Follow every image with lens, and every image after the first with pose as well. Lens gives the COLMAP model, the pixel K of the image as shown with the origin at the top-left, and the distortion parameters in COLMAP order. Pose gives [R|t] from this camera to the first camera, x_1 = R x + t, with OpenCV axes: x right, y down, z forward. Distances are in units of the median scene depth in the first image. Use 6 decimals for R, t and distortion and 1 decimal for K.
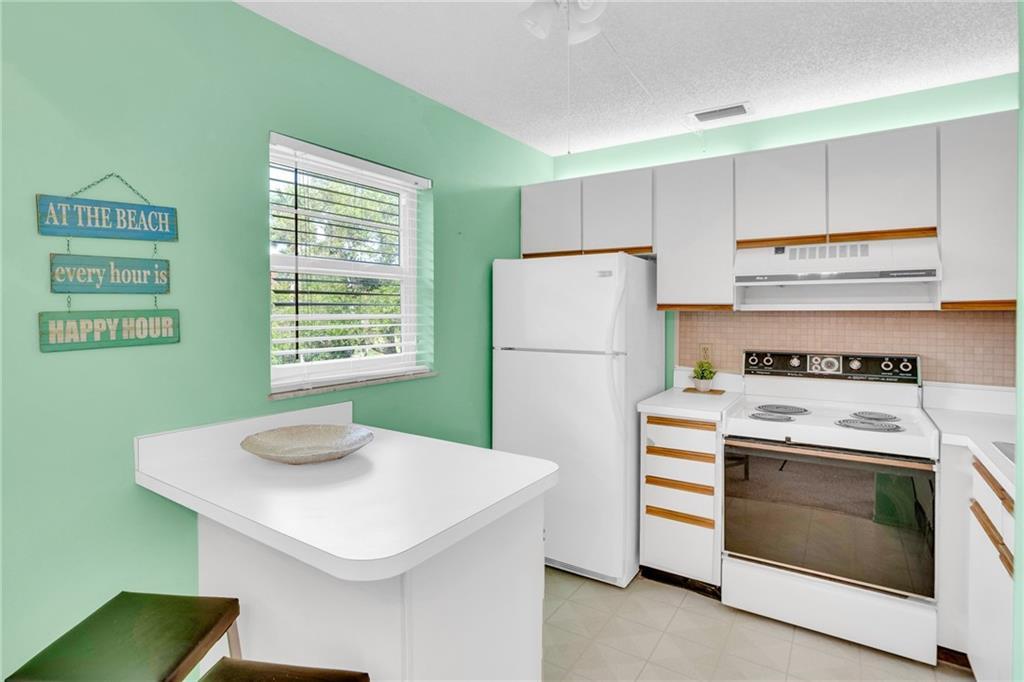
lens RADIAL K [[558.2, 0, 438.7], [0, 558.2, 313.3], [0, 0, 1]] dist [-0.001171, 0.000076]
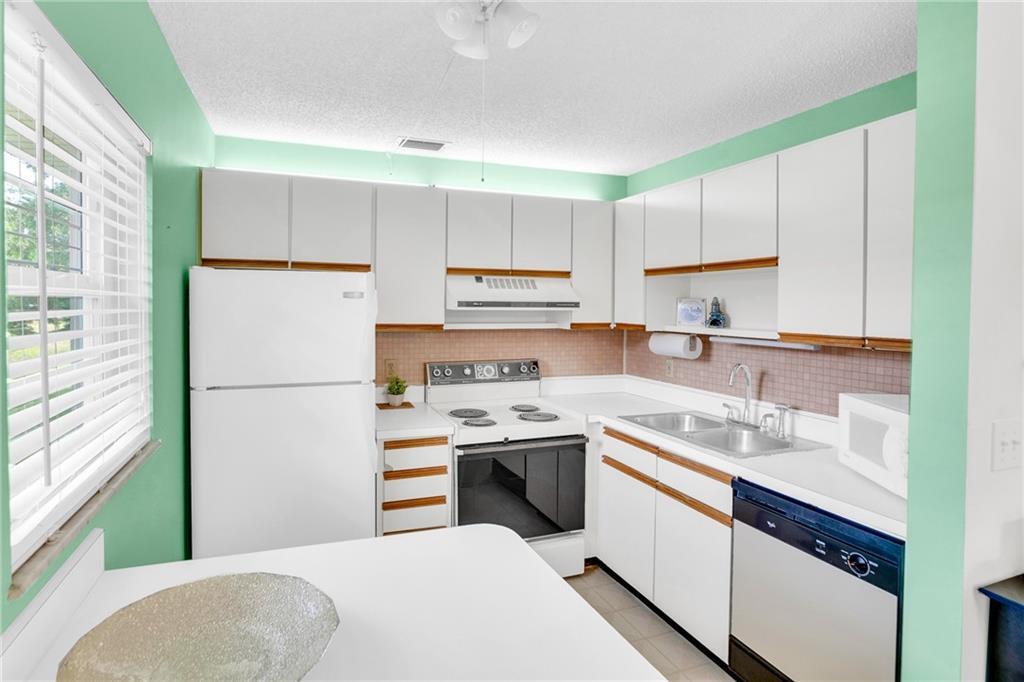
lens RADIAL K [[553.9, 0, 511.3], [0, 553.9, 316.8], [0, 0, 1]] dist [-0.027933, -0.000144]
pose [[0.524638, -0.013263, 0.851222, -0.326709], [-0.005057, 0.999812, 0.018694, -0.052744], [-0.851311, -0.014112, 0.524472, 0.313007]]
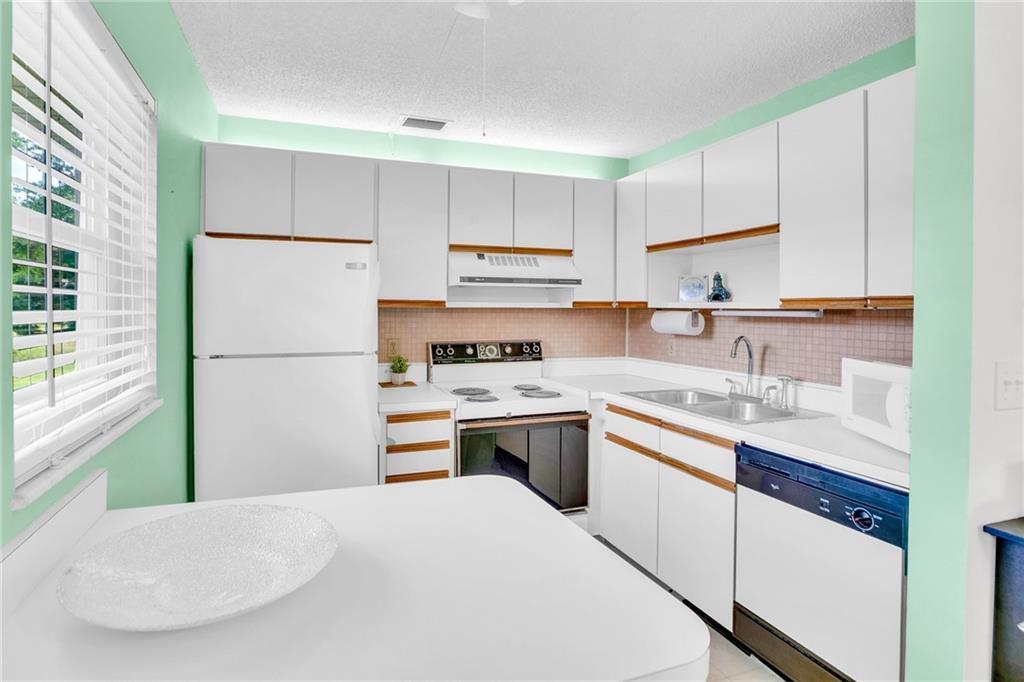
lens RADIAL K [[553.5, 0, 511.0], [0, 553.5, 316.0], [0, 0, 1]] dist [-0.030698, 0.000188]
pose [[0.528847, -0.009244, 0.848667, -0.327283], [-0.001178, 0.999932, 0.011626, -0.000639], [-0.848716, -0.007148, 0.528800, 0.311470]]
